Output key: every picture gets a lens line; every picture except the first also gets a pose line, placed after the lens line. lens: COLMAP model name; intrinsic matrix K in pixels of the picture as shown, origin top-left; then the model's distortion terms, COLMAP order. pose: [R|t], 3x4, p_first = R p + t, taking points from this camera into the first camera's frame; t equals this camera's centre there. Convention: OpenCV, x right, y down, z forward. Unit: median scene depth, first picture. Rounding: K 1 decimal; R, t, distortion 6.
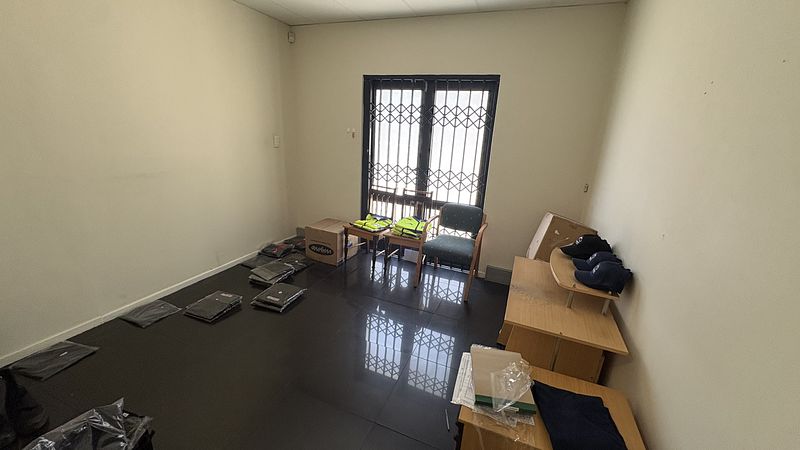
lens RADIAL K [[319.8, 0, 398.7], [0, 319.8, 224.7], [0, 0, 1]] dist [0.000382, -0.000010]
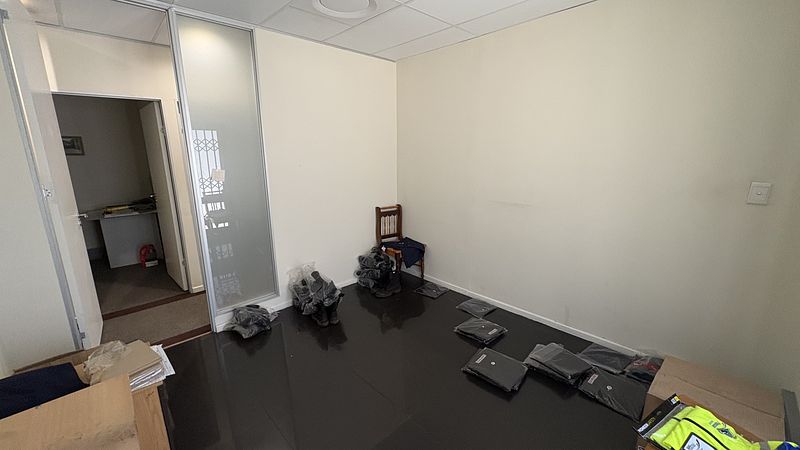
lens RADIAL K [[319.8, 0, 398.7], [0, 319.8, 224.7], [0, 0, 1]] dist [0.000382, -0.000010]
pose [[-0.428244, 0.142999, -0.892277, 0.959484], [-0.276938, 0.919121, 0.280217, -0.639497], [0.860181, 0.367107, -0.354007, 2.308124]]
